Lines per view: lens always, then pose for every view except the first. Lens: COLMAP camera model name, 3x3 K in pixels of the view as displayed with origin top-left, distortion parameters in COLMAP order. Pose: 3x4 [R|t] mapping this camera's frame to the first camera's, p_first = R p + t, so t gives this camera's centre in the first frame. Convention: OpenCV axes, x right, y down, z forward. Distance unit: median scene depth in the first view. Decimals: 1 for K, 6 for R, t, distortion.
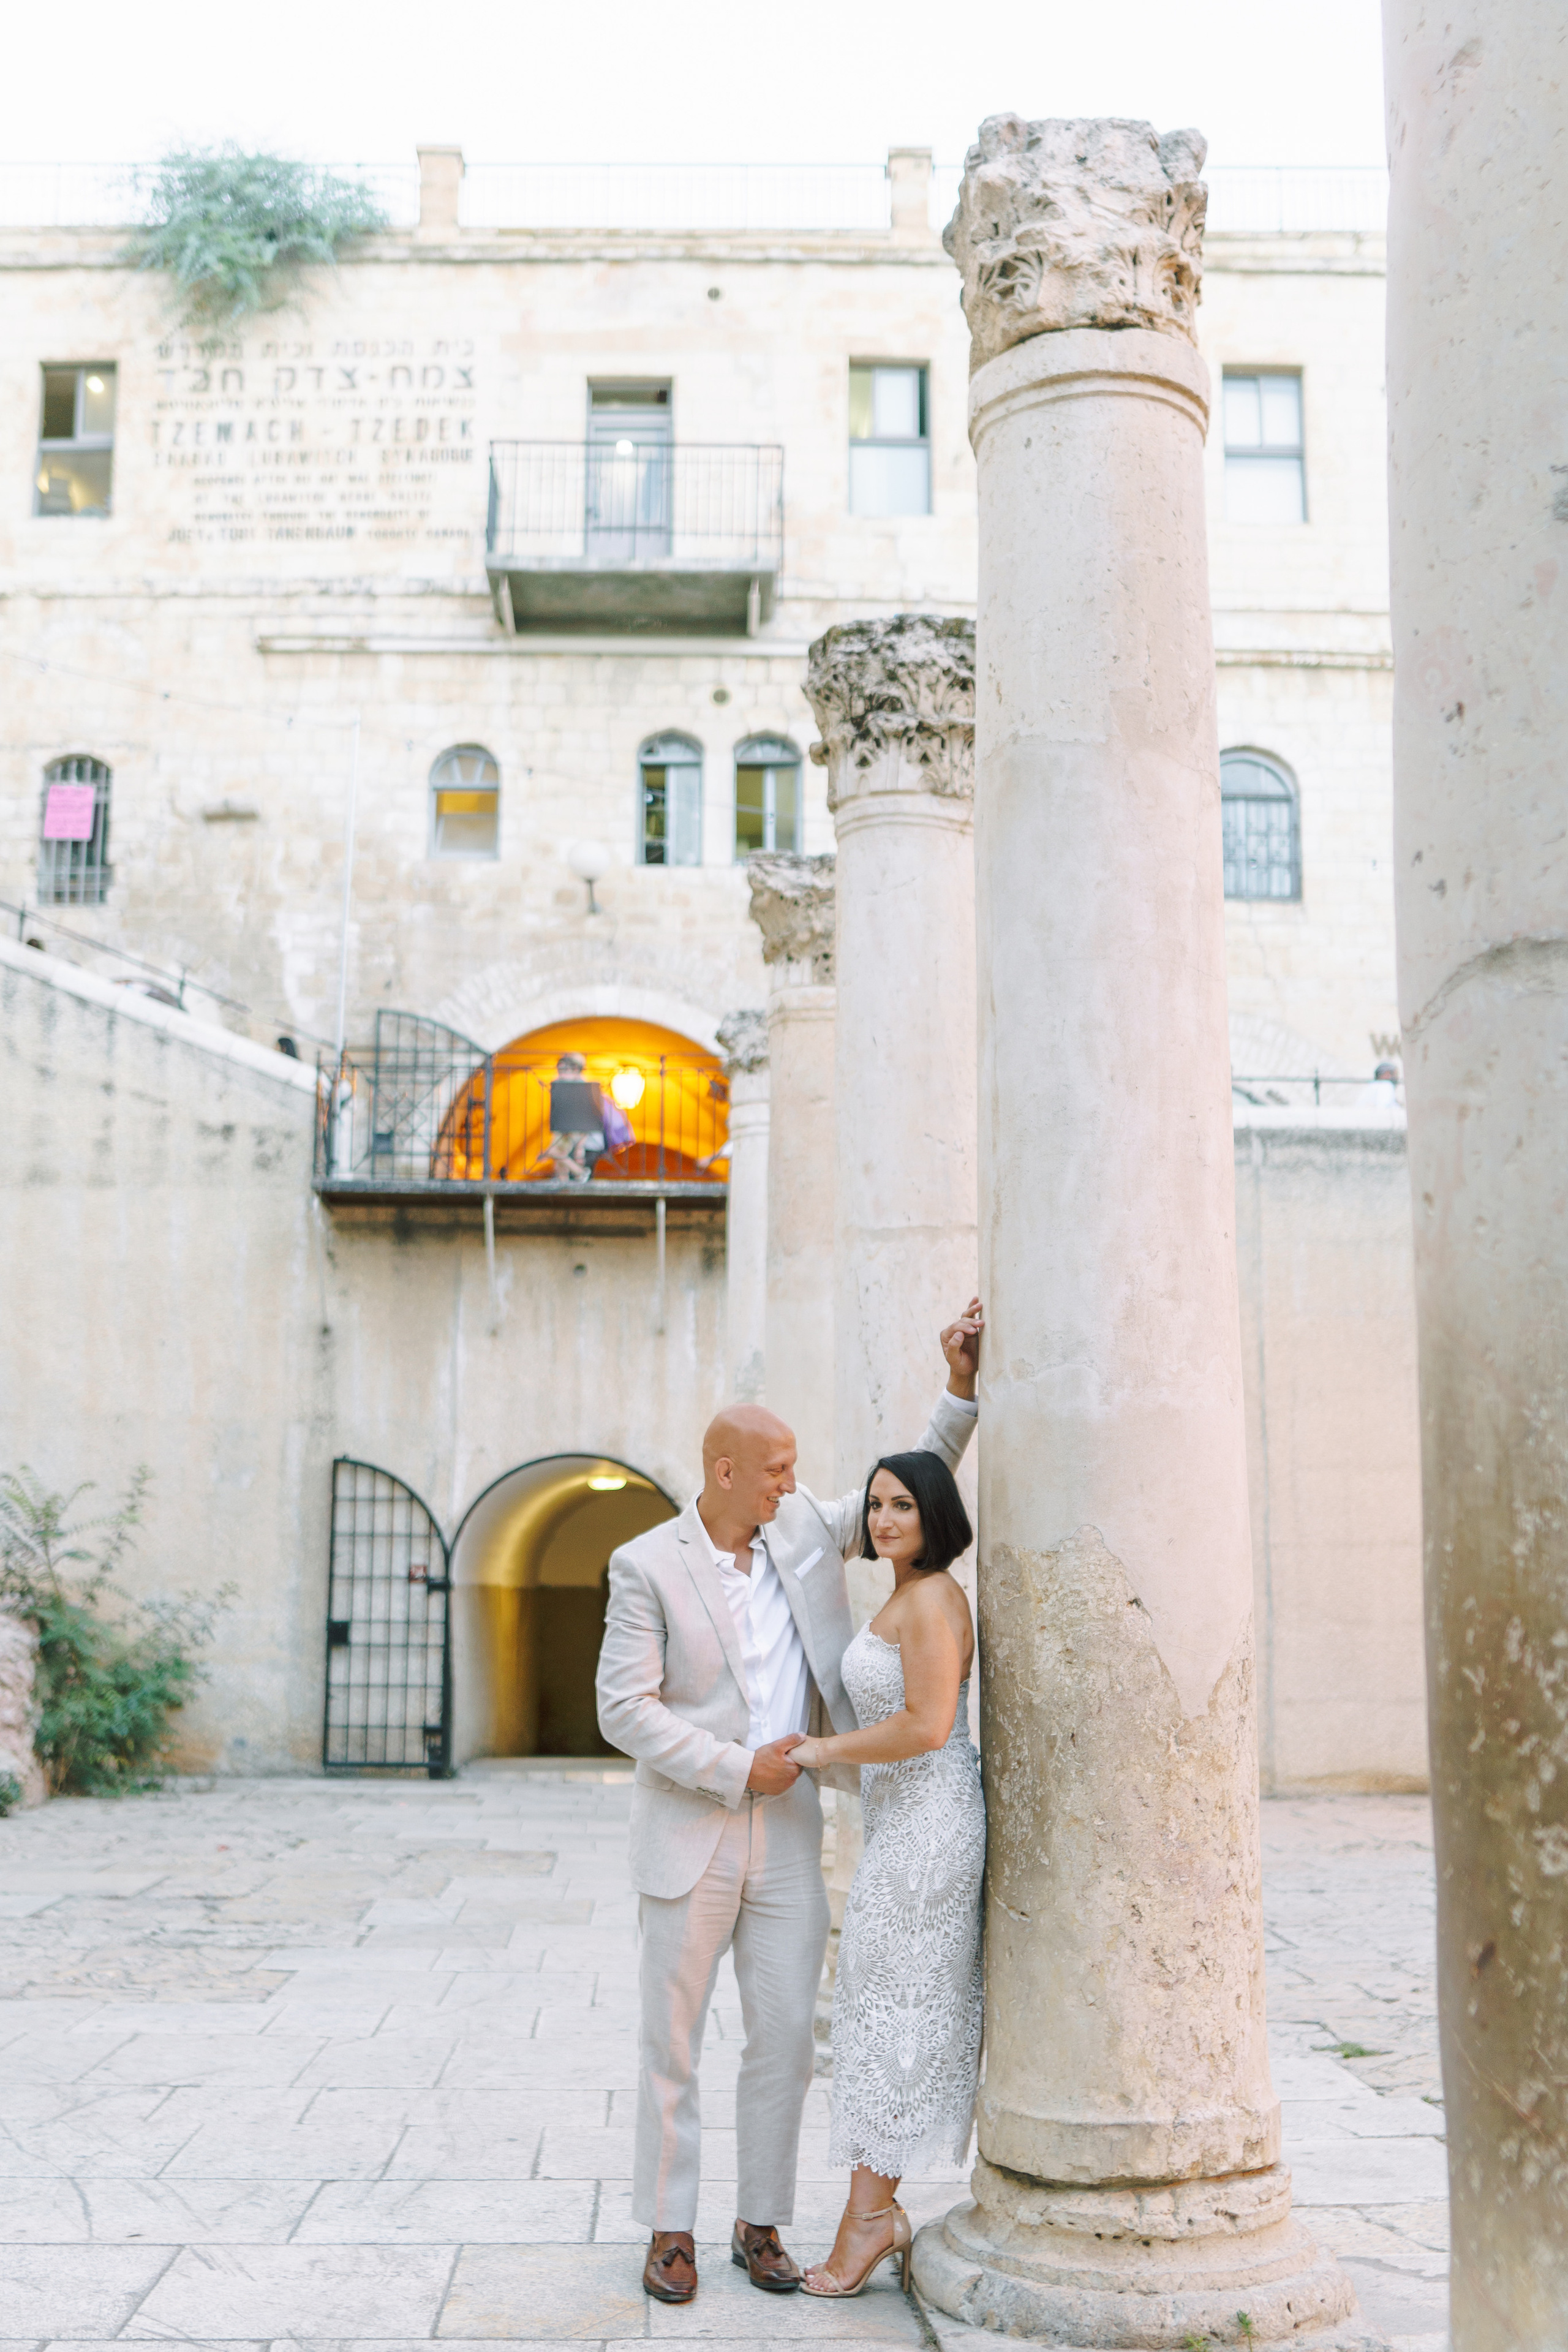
lens RADIAL K [[2472.7, 0, 784.0], [0, 2472.7, 1176.0], [0, 0, 1]] dist [0.004515, -0.003099]
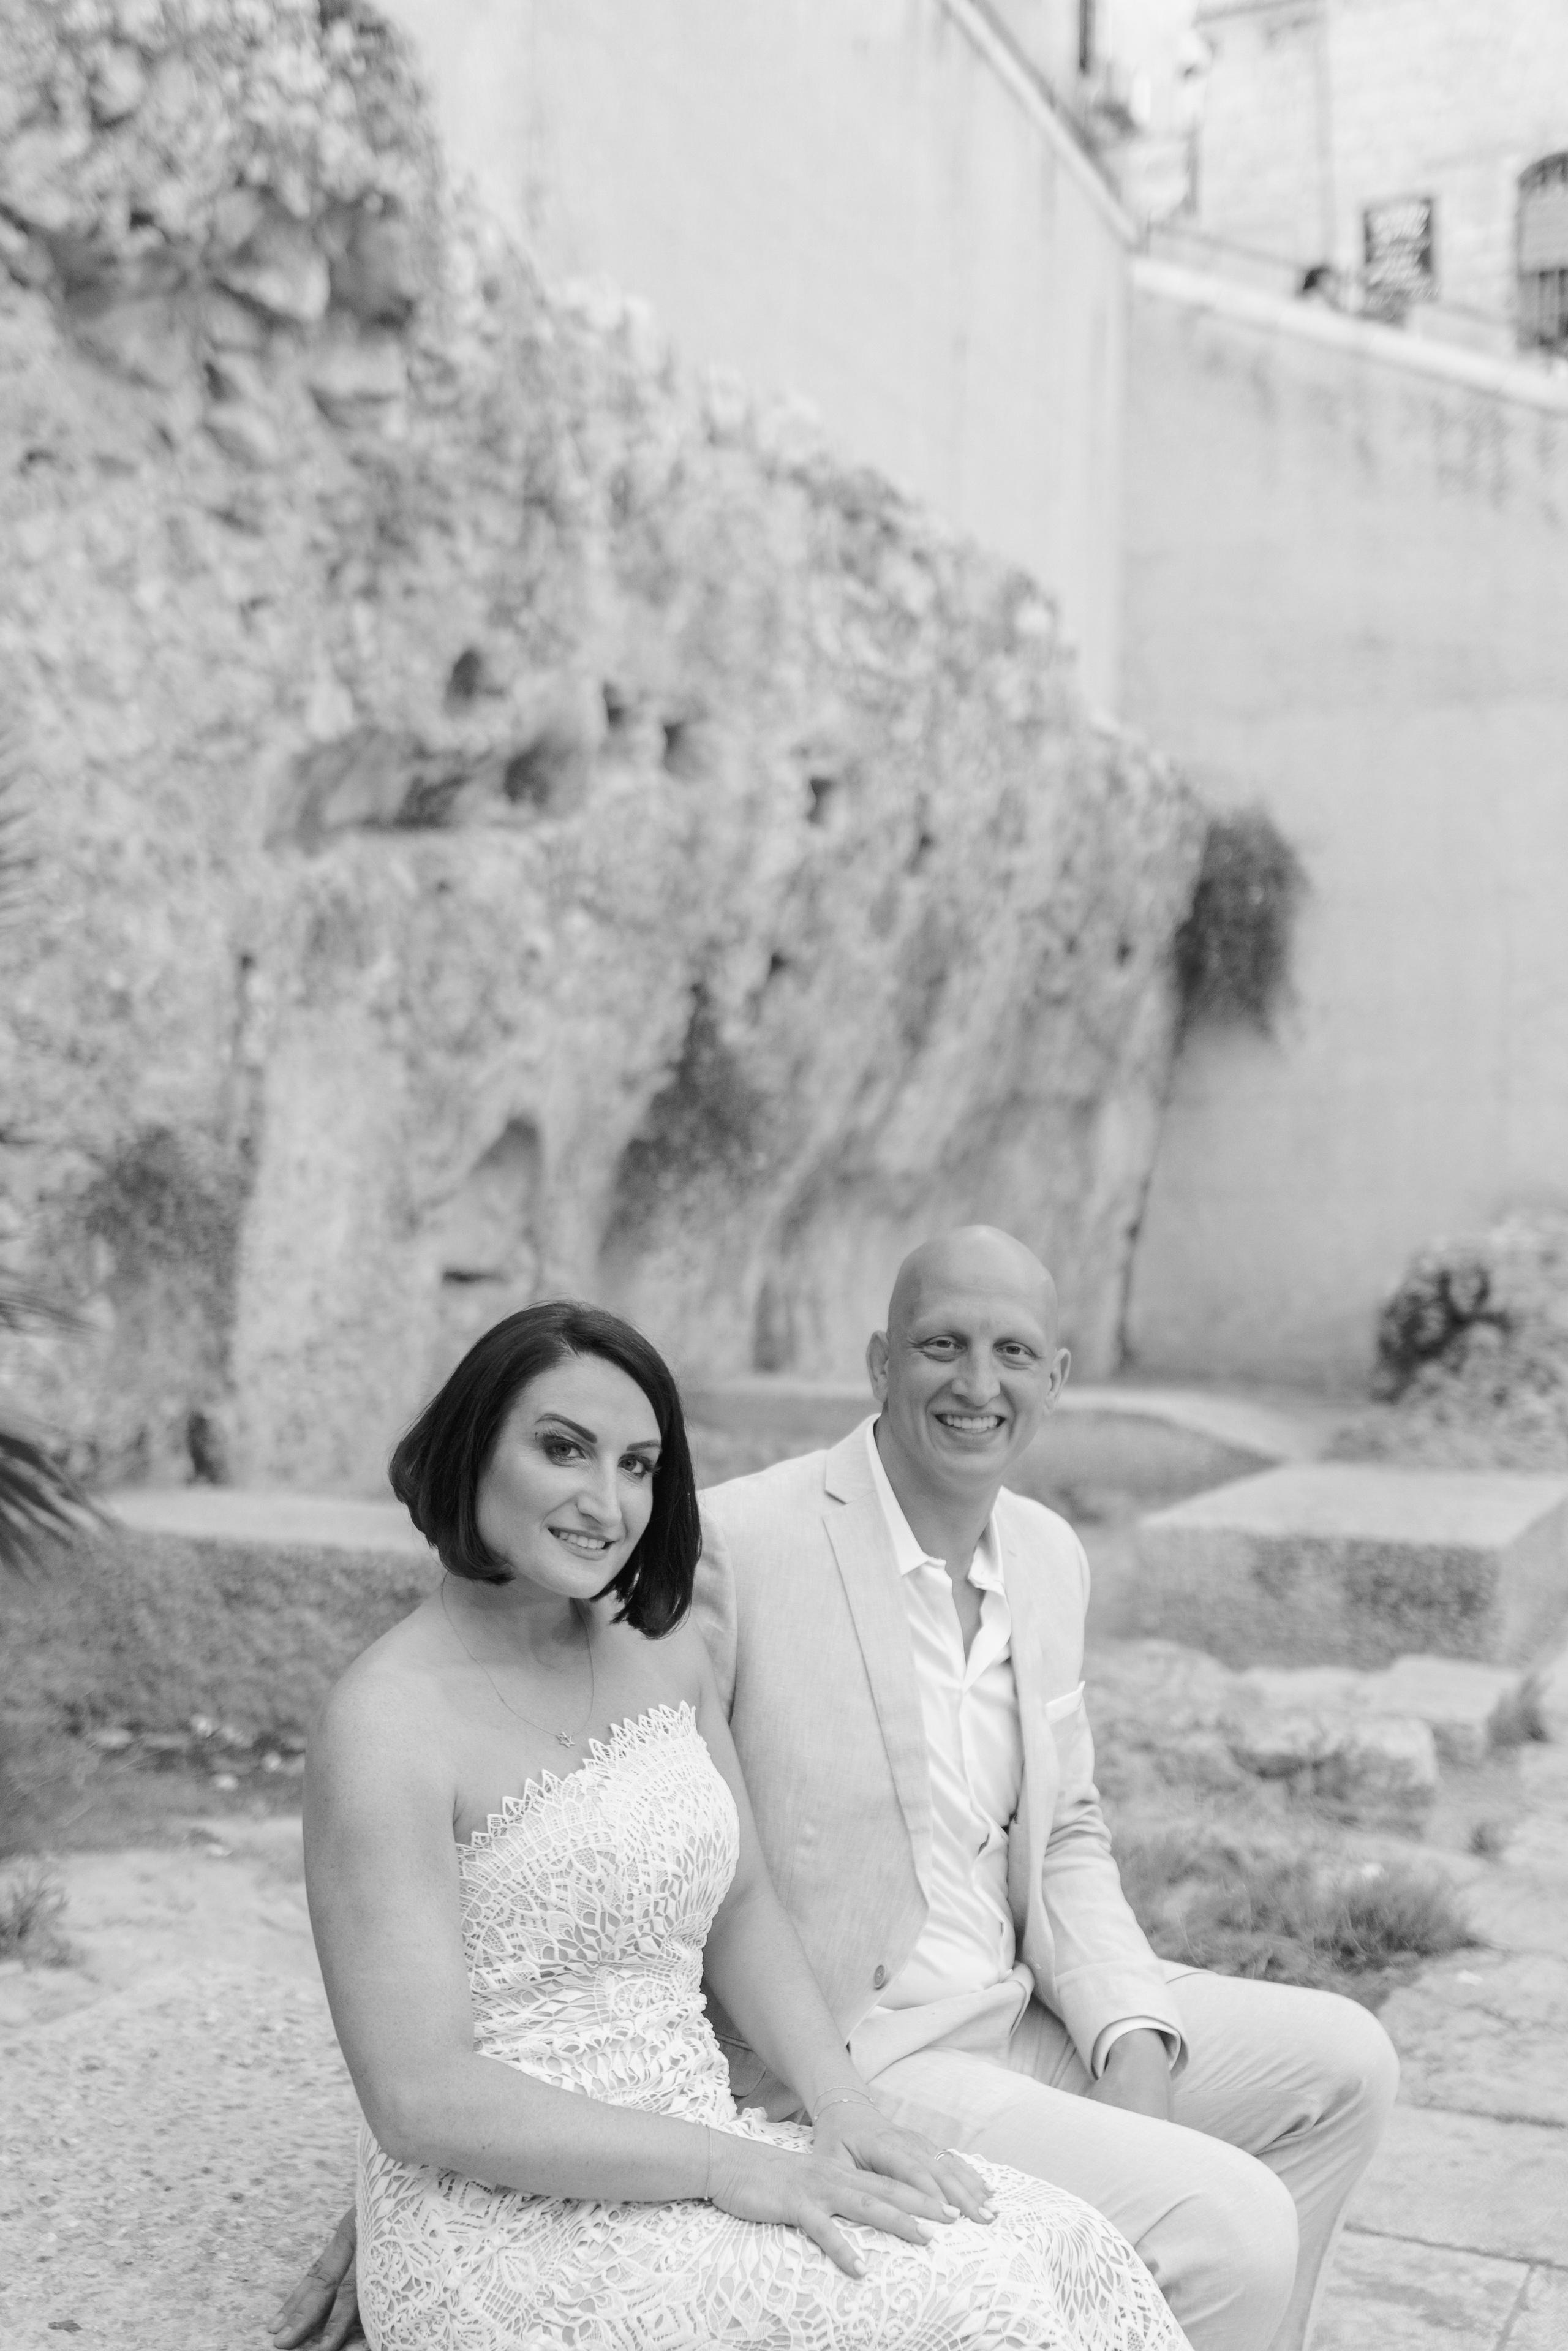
lens RADIAL K [[2542.6, 0, 784.8], [0, 2542.6, 1168.1], [0, 0, 1]] dist [0.000371, -0.000531]
pose [[0.890343, 0.007782, -0.455223, -0.174480], [0.057479, 0.989933, 0.129343, 0.034508], [0.451647, -0.141325, 0.880933, 0.183842]]
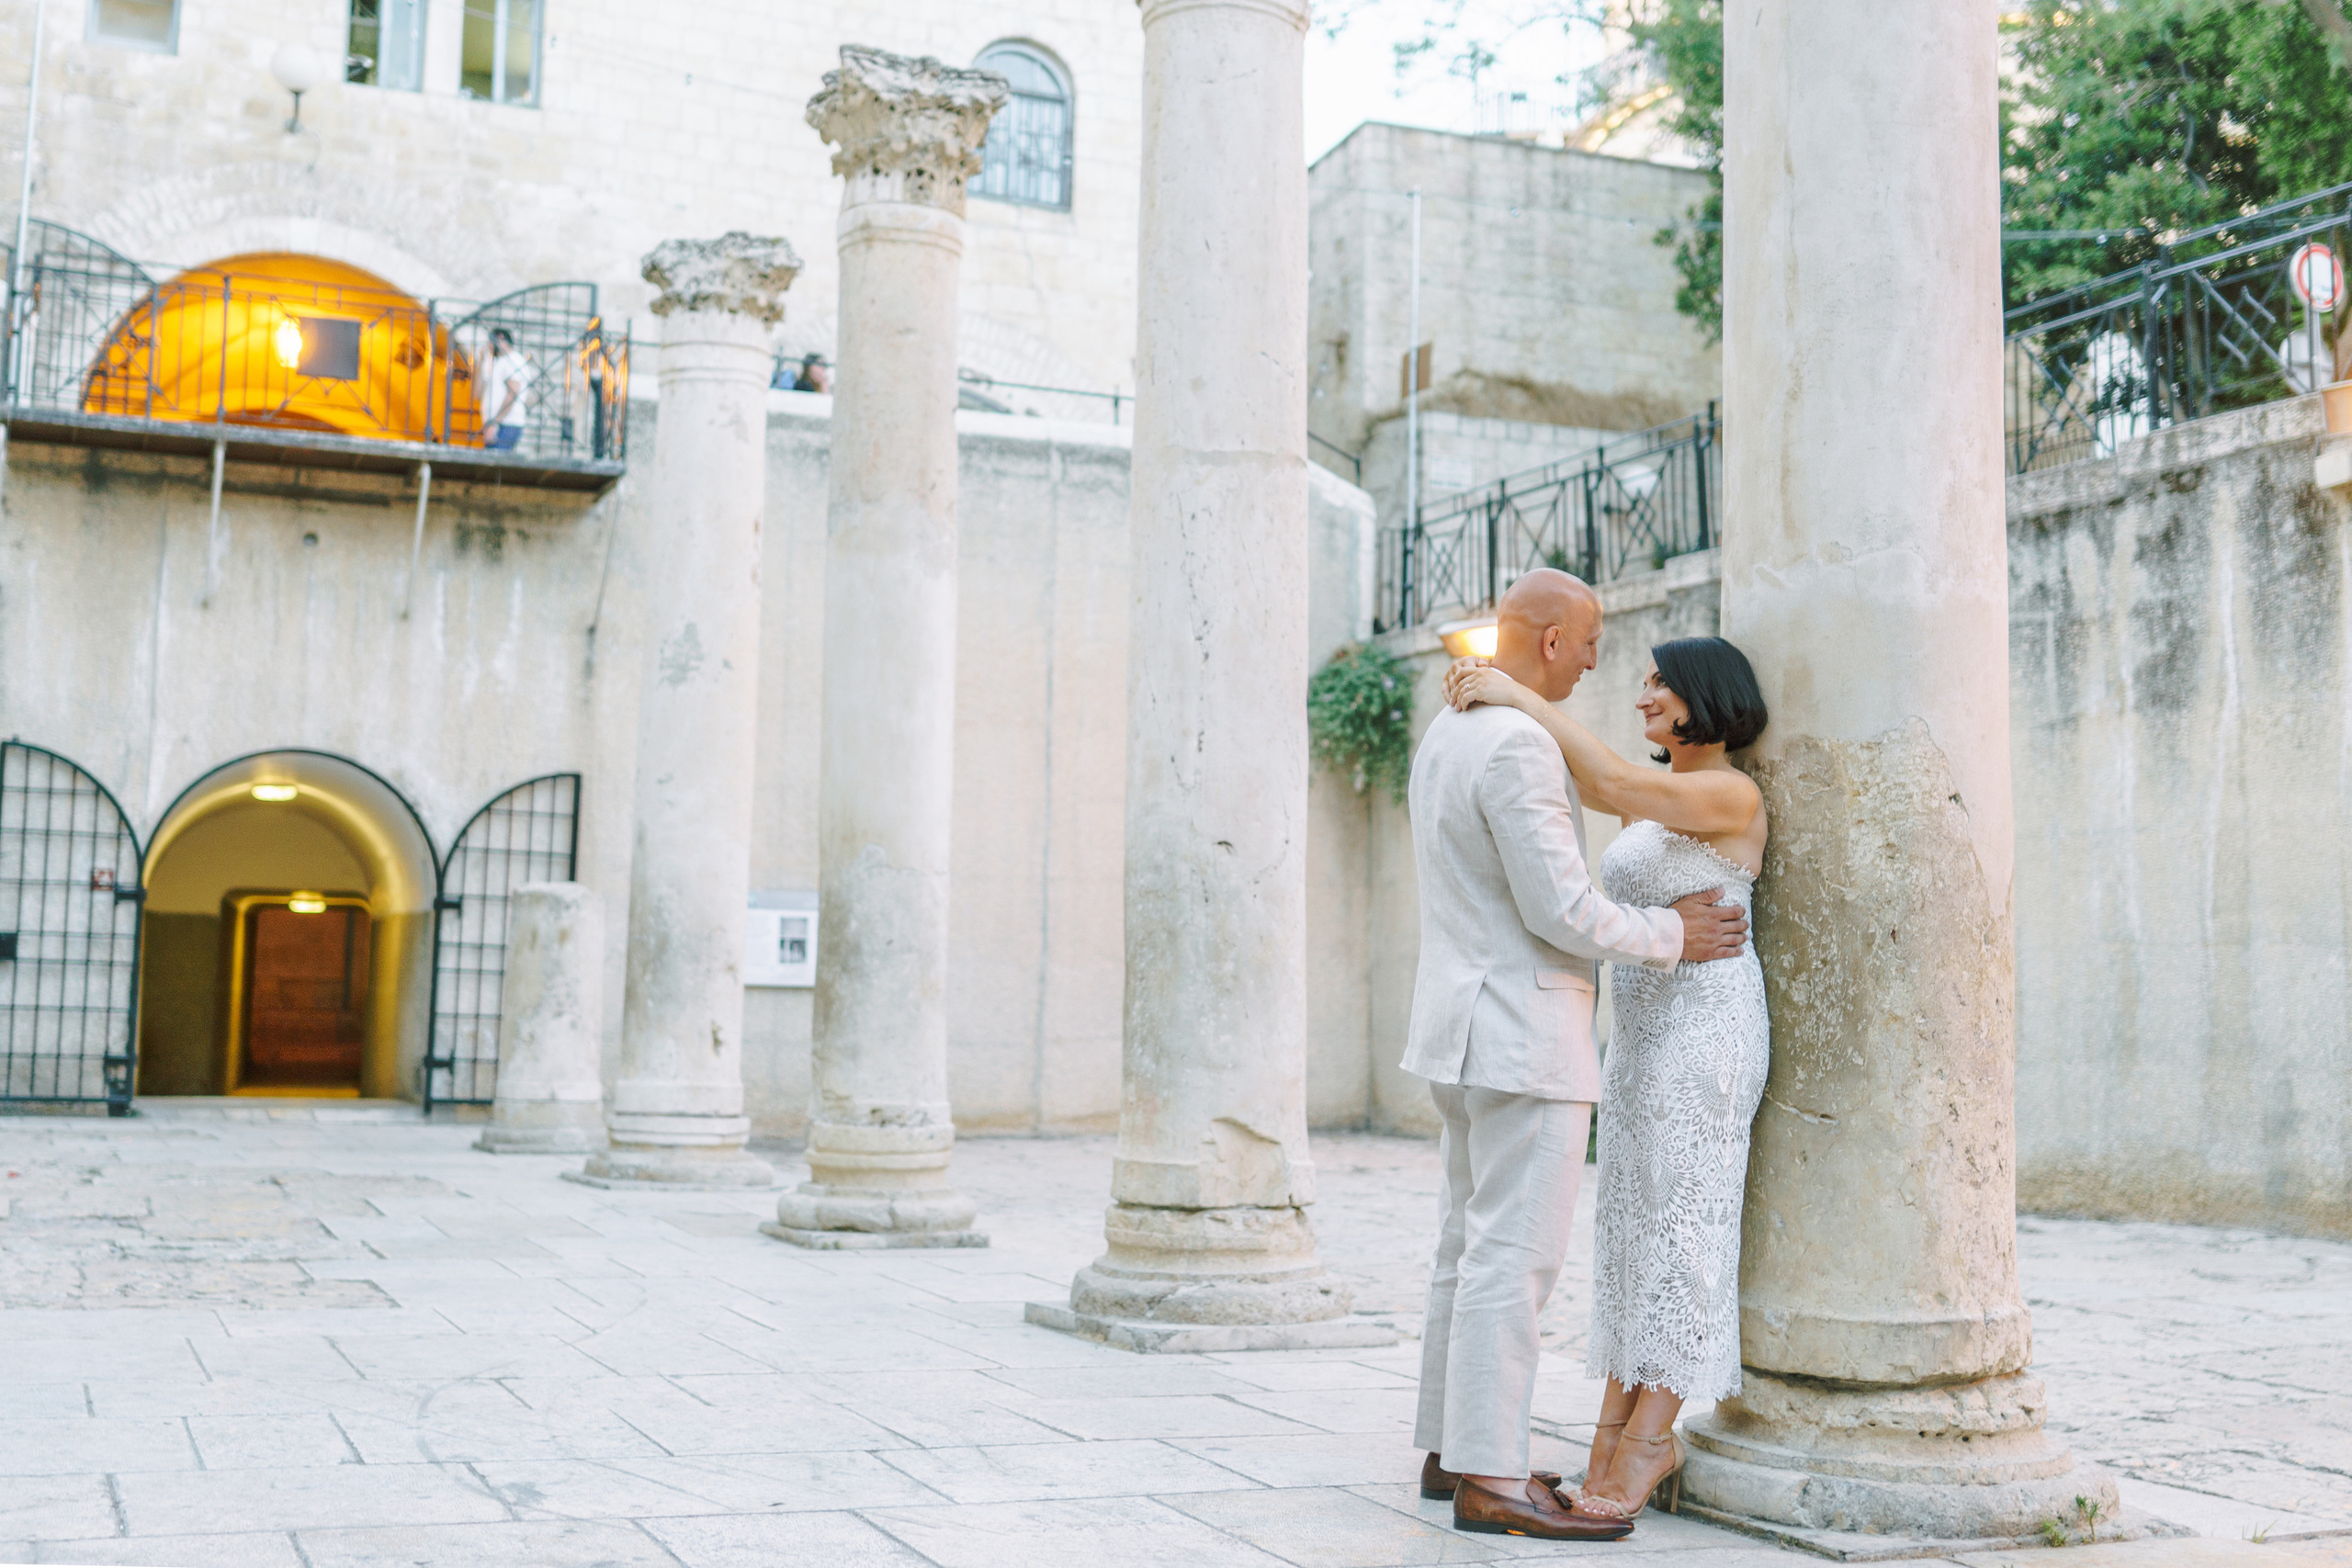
lens RADIAL K [[2643.5, 0, 1121.1], [0, 2643.5, 717.5], [0, 0, 1]] dist [-0.001945, 0.006100]
pose [[0.943845, 0.050725, 0.326473, -0.119594], [-0.074305, 0.995419, 0.060157, 0.024637], [-0.321926, -0.081038, 0.943290, 0.032373]]
